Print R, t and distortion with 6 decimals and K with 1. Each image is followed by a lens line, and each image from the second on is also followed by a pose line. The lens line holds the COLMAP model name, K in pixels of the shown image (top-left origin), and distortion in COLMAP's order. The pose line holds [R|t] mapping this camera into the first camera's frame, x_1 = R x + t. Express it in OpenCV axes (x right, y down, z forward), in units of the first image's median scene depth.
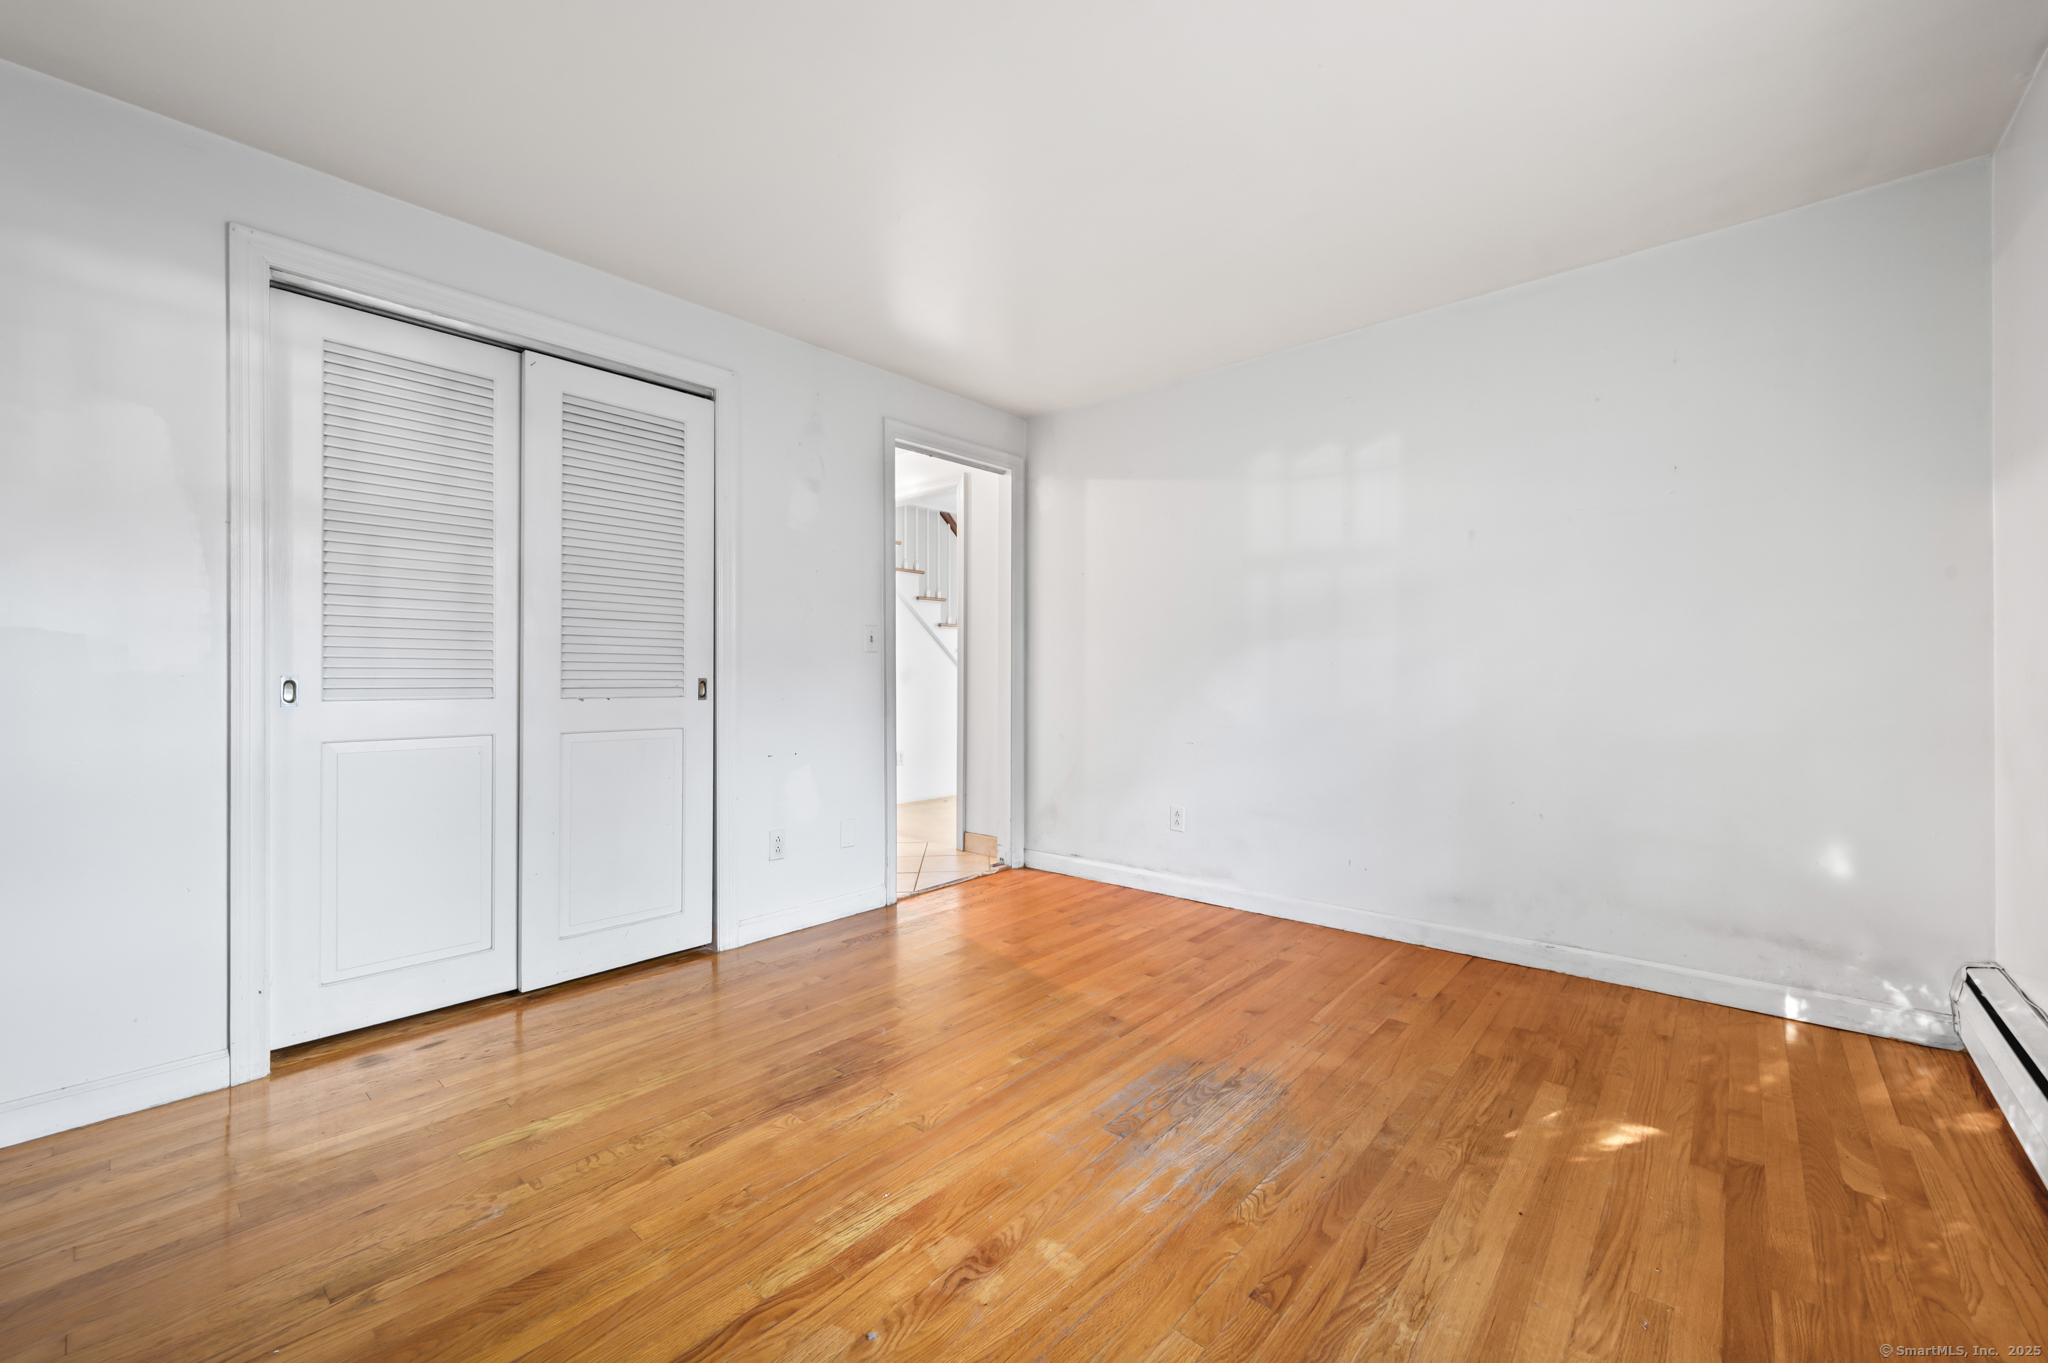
lens RADIAL K [[824.5, 0, 1032.0], [0, 824.5, 676.4], [0, 0, 1]] dist [-0.000805, -0.000014]
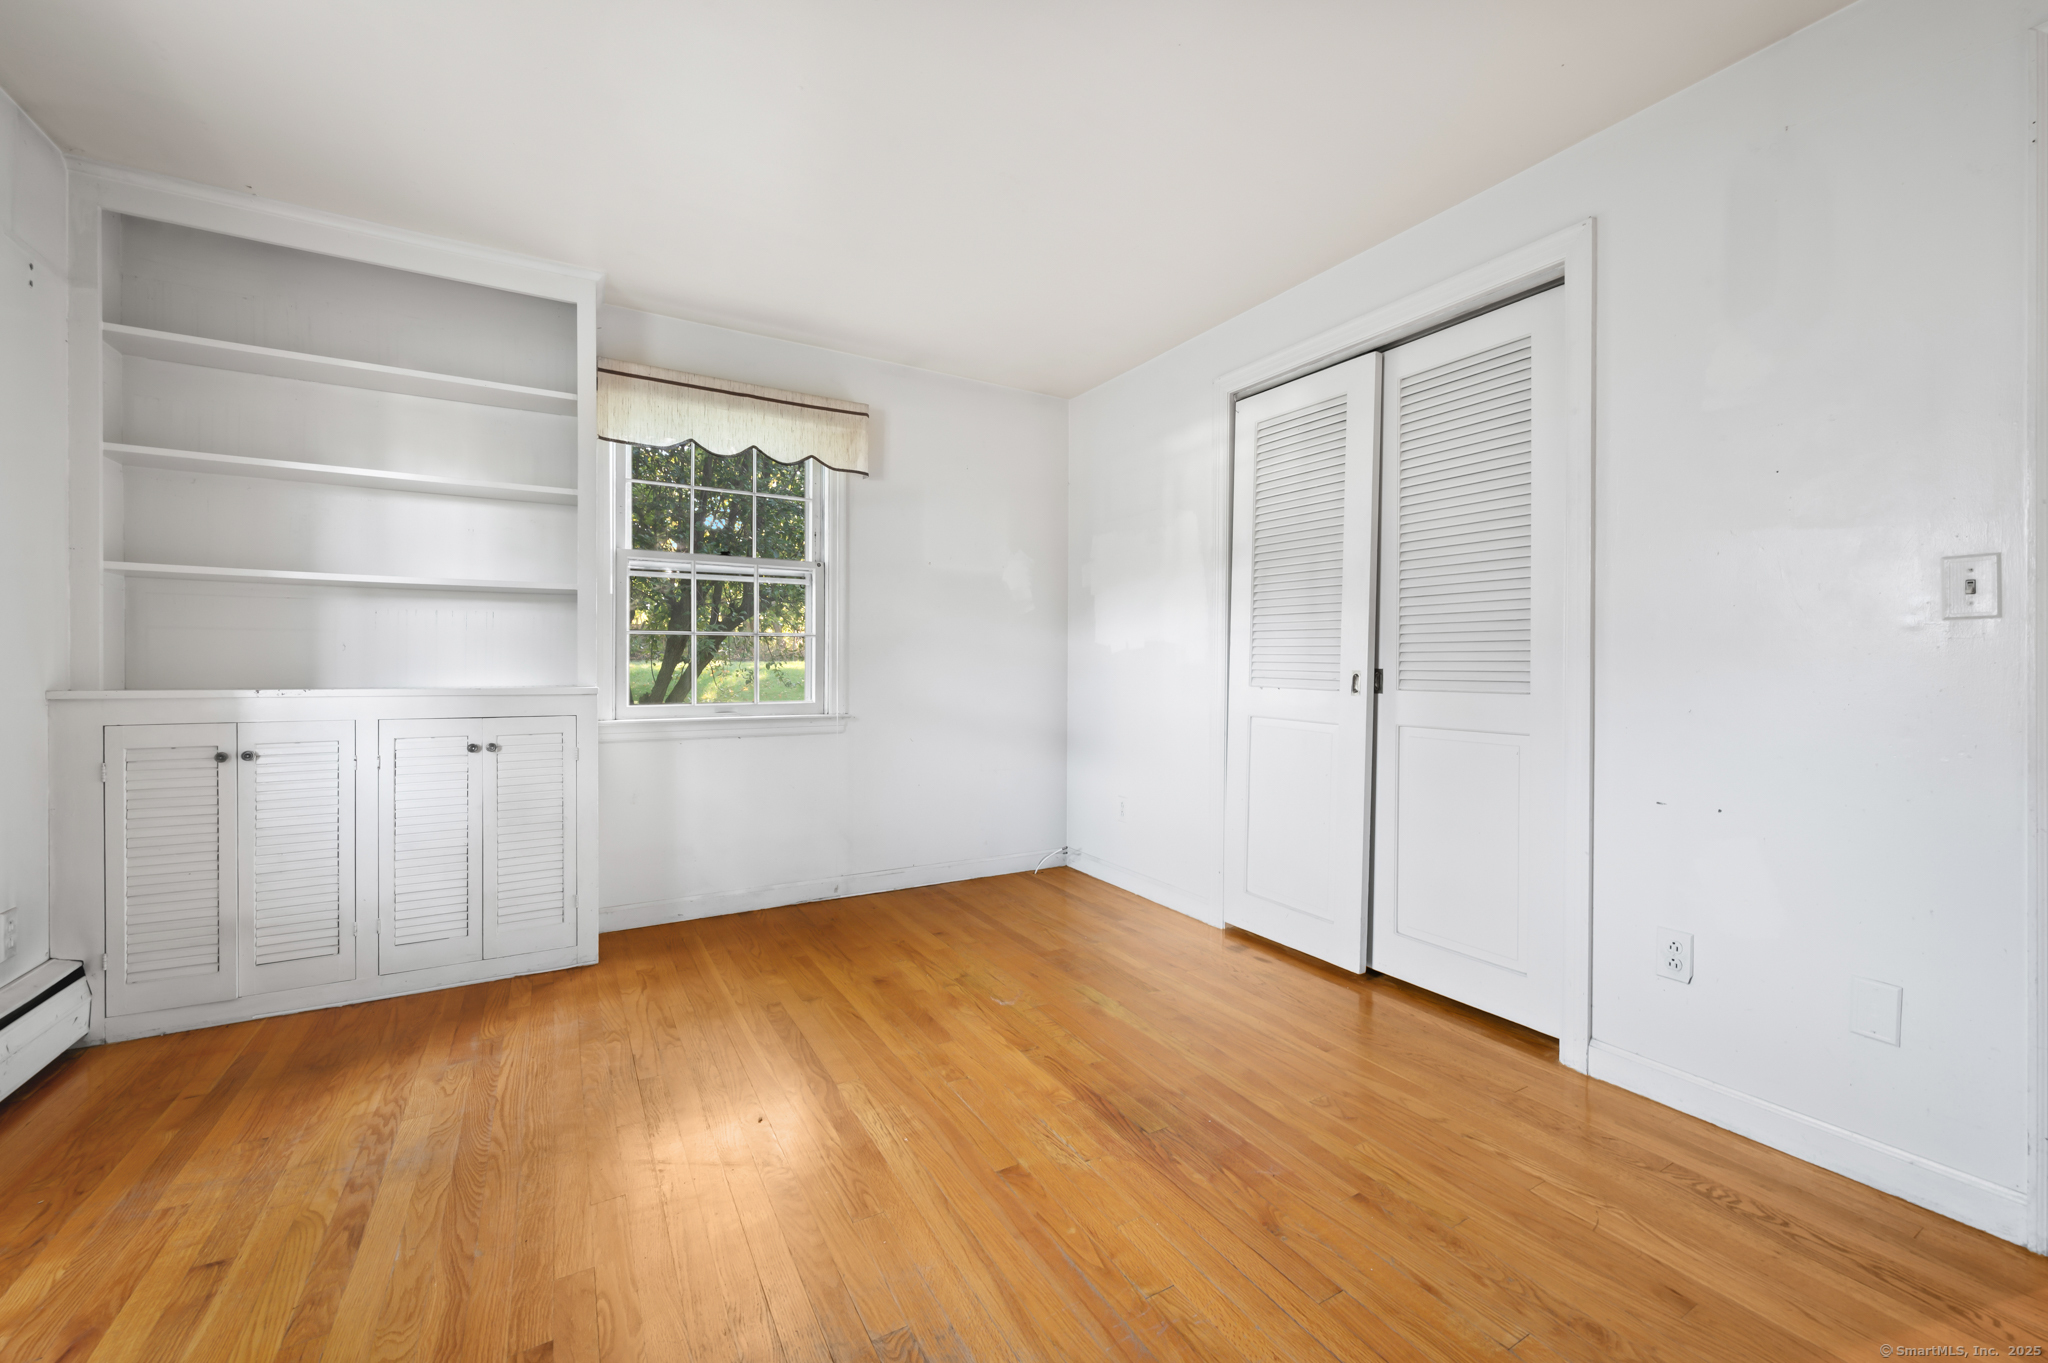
lens RADIAL K [[808.0, 0, 1026.5], [0, 808.0, 662.8], [0, 0, 1]] dist [0.000688, 0.000135]
pose [[-0.322176, -0.002499, -0.946677, 0.526086], [-0.006919, 0.999976, -0.000285, -0.003958], [0.946655, 0.006459, -0.322185, 0.992419]]
